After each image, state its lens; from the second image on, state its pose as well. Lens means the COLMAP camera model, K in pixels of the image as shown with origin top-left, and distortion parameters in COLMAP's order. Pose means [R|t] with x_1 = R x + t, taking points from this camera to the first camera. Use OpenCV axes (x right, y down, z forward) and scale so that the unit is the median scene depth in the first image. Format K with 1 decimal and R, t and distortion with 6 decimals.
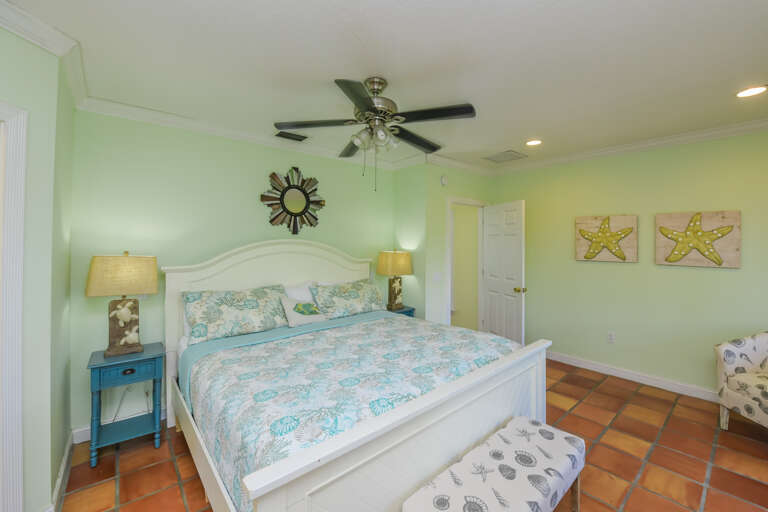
lens RADIAL K [[317.0, 0, 384.0], [0, 317.0, 240.9], [0, 0, 1]] dist [-0.012853, -0.002259]
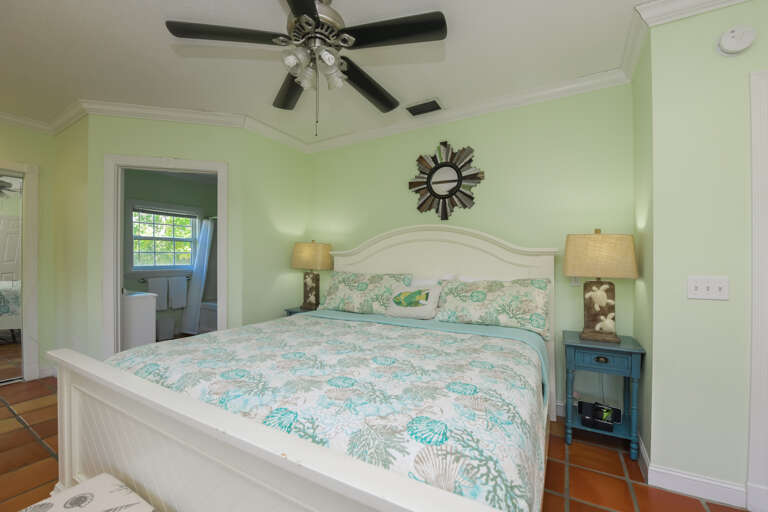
lens RADIAL K [[317.0, 0, 389.7], [0, 317.0, 255.6], [0, 0, 1]] dist [-0.012853, -0.002259]
pose [[0.340737, 0.004986, -0.940145, 0.599291], [0.022258, 0.999663, 0.013368, 0.077903], [0.939895, -0.025481, 0.340511, 0.696701]]
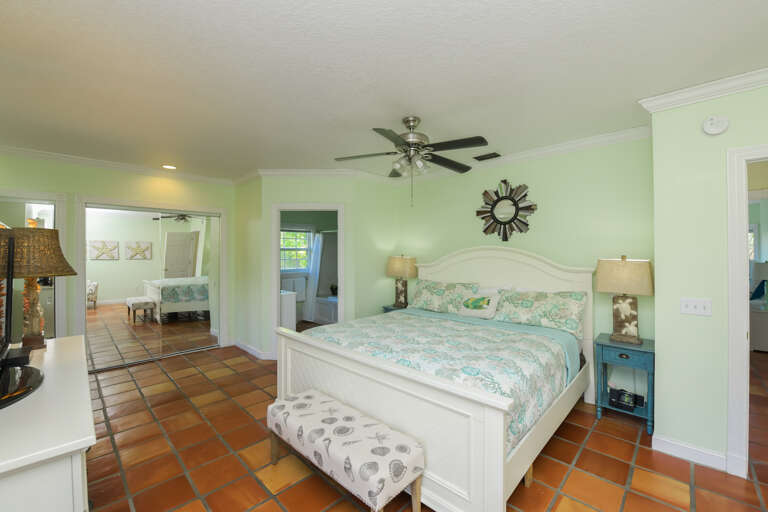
lens RADIAL K [[317.0, 0, 389.6], [0, 317.0, 248.7], [0, 0, 1]] dist [-0.012853, -0.002259]
pose [[0.104925, 0.000016, -0.994480, 0.957407], [0.029999, 0.999545, 0.003181, -0.011832], [0.994028, -0.030167, 0.104877, 0.601222]]
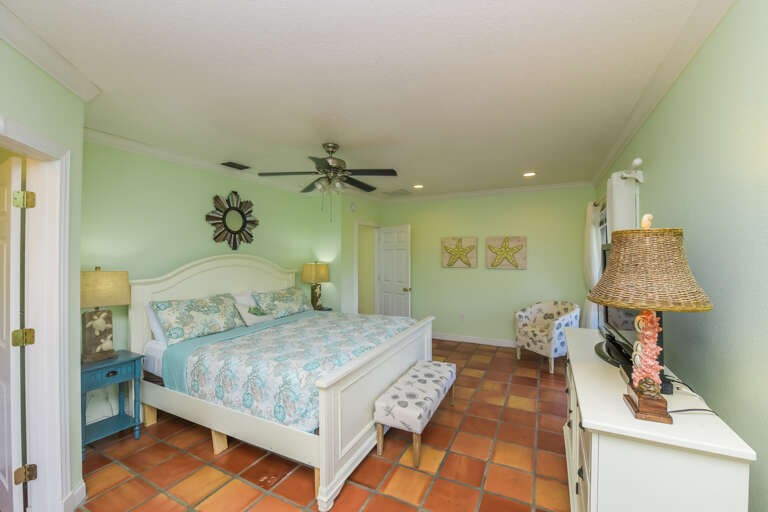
lens RADIAL K [[317.0, 0, 382.1], [0, 317.0, 253.6], [0, 0, 1]] dist [-0.012853, -0.002259]
pose [[0.923084, -0.005265, 0.384561, -0.283183], [0.003951, 0.999983, 0.004209, -0.011930], [-0.384577, -0.002366, 0.923090, -0.330016]]
